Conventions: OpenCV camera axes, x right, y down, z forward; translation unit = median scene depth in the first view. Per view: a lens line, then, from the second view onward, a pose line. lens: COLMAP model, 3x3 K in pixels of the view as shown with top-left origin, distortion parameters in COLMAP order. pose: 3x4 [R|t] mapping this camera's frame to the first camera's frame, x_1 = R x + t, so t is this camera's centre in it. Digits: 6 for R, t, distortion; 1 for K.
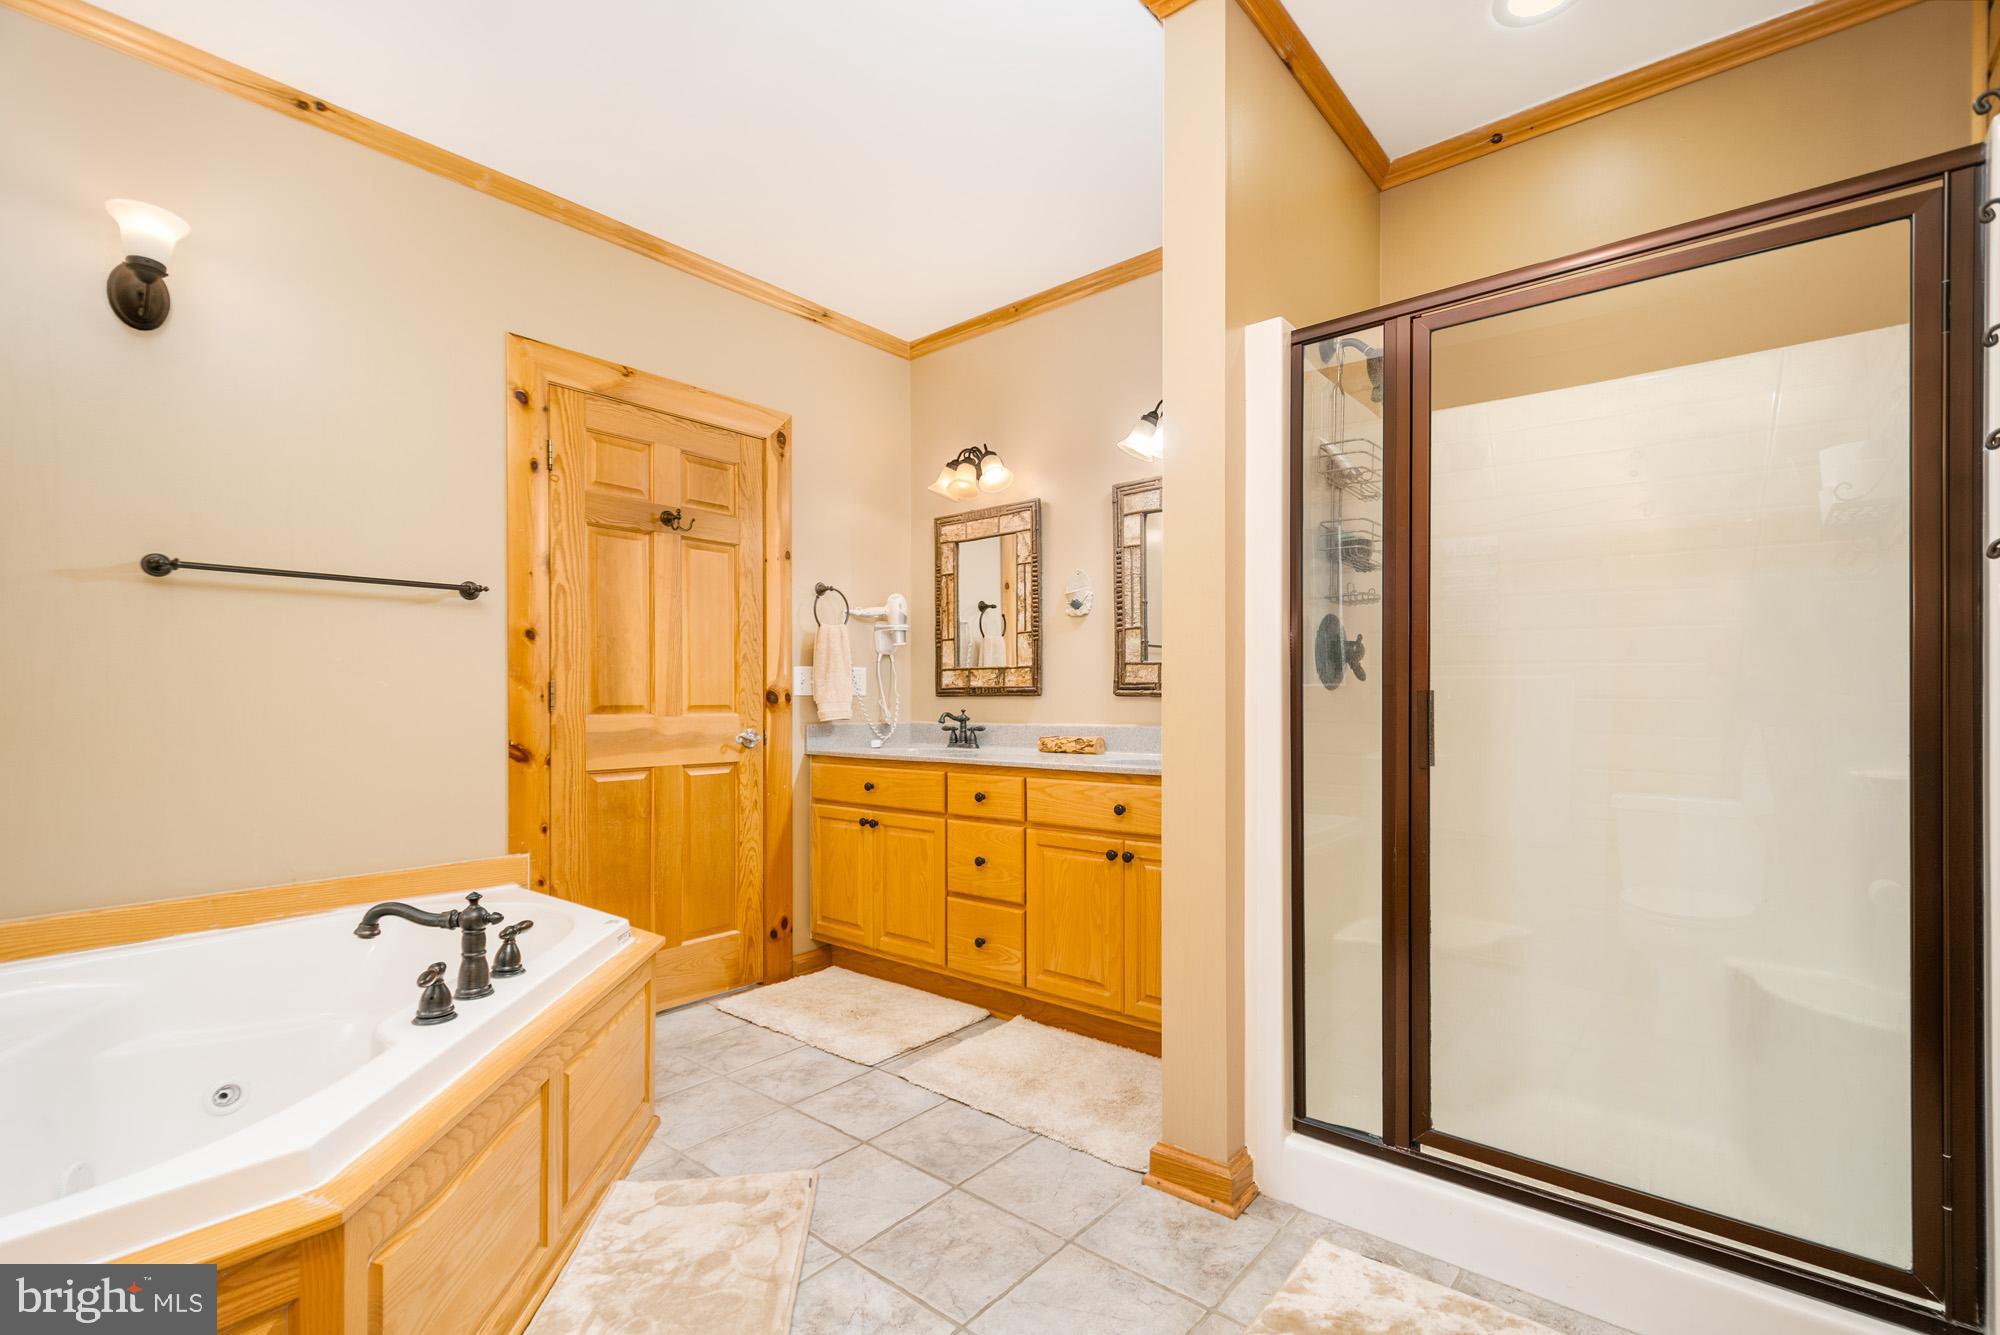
lens RADIAL K [[887.6, 0, 1014.6], [0, 887.6, 685.5], [0, 0, 1]] dist [0.009615, -0.001506]
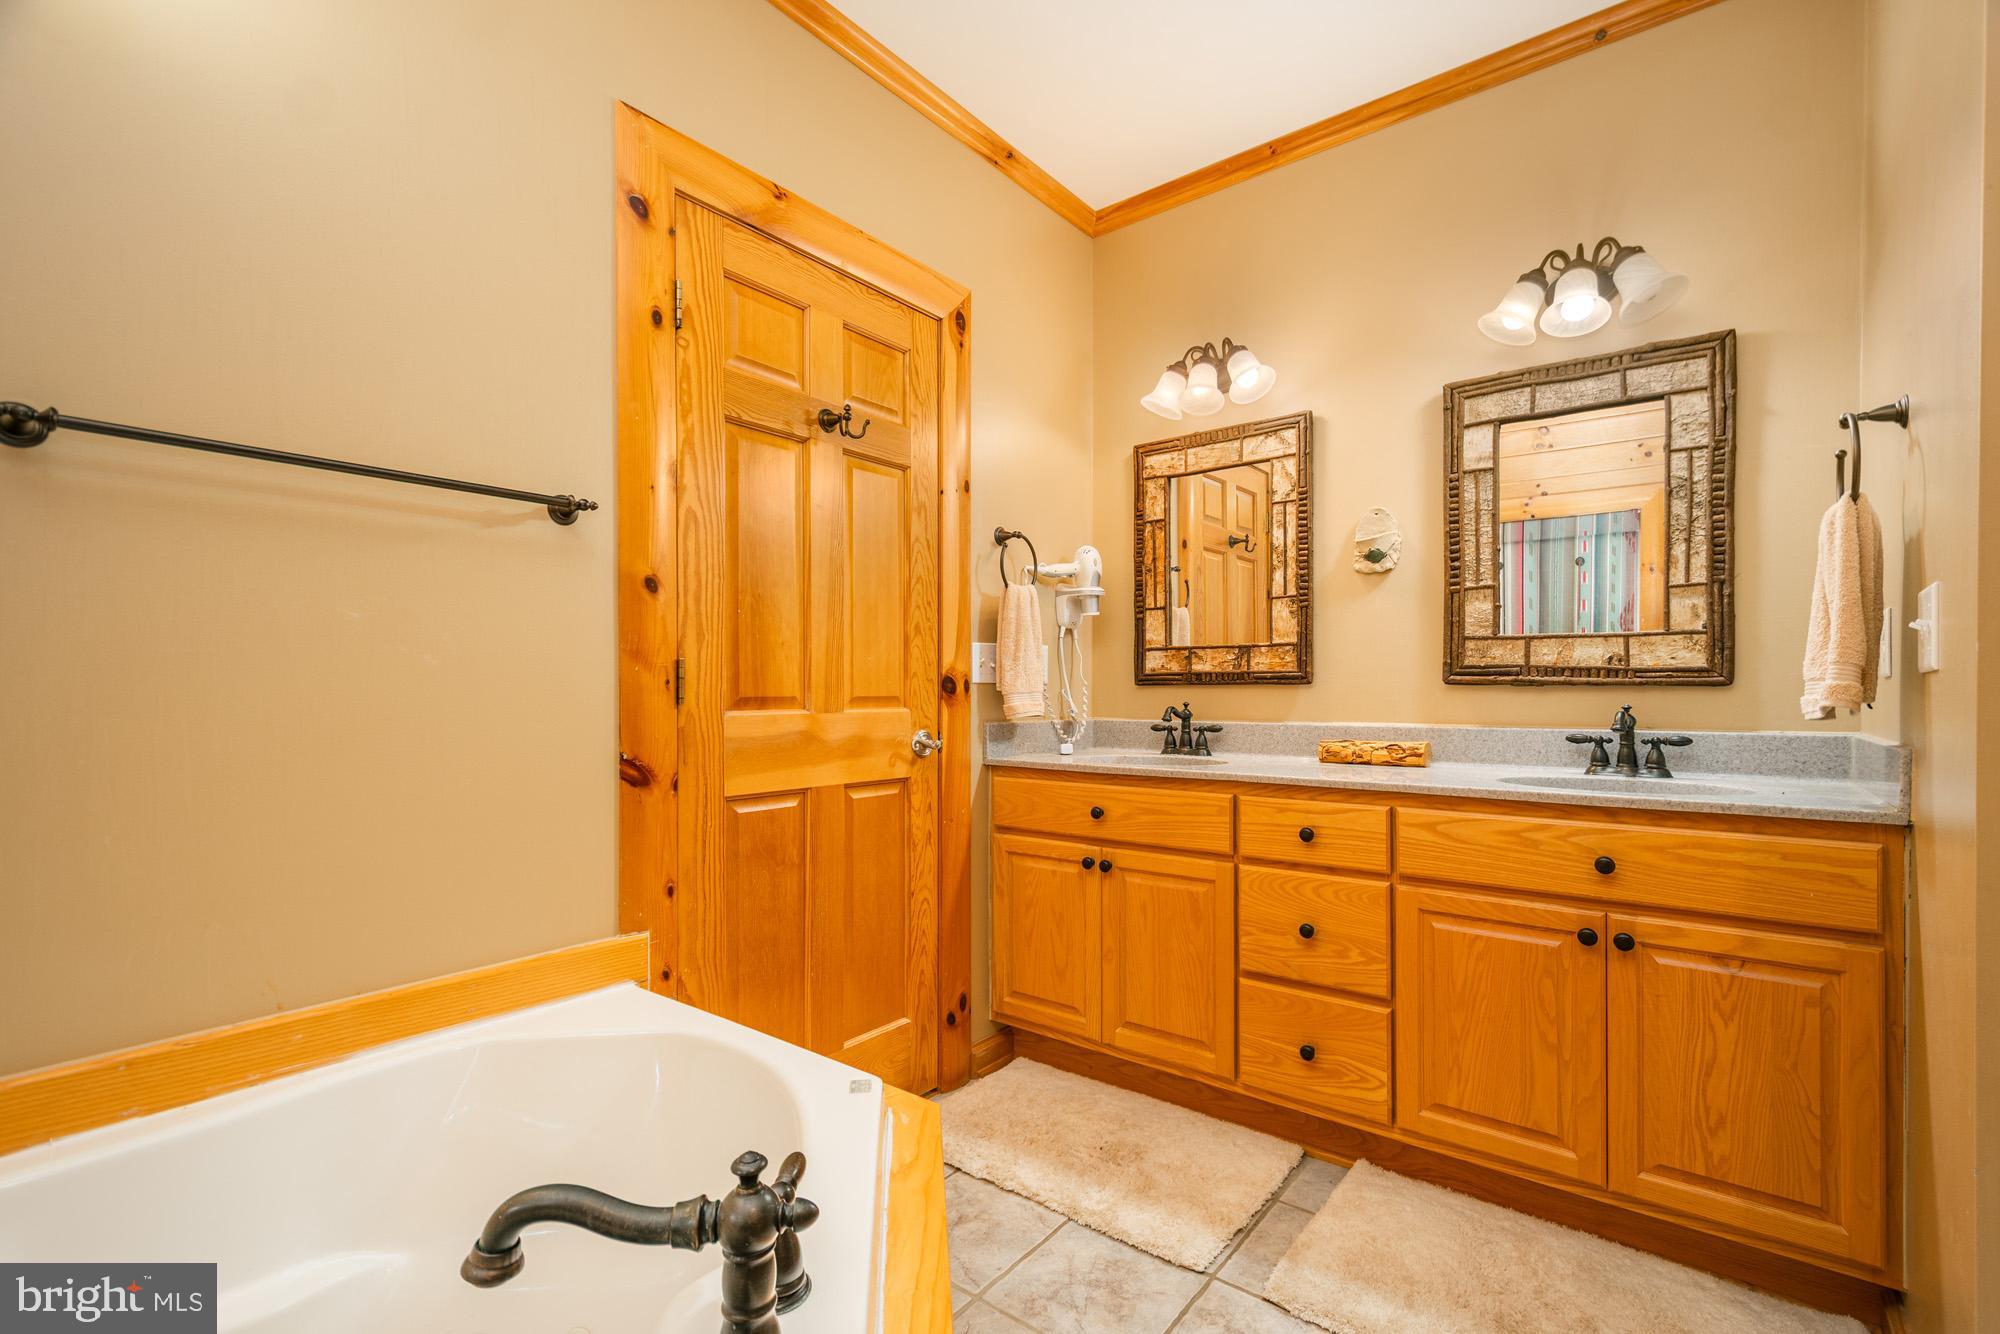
lens RADIAL K [[887.6, 0, 997.3], [0, 887.6, 678.1], [0, 0, 1]] dist [0.009615, -0.001506]
pose [[0.999828, 0.002129, 0.018444, -0.267606], [-0.002164, 0.999996, 0.001846, 0.006564], [-0.018440, -0.001886, 0.999828, 0.314726]]
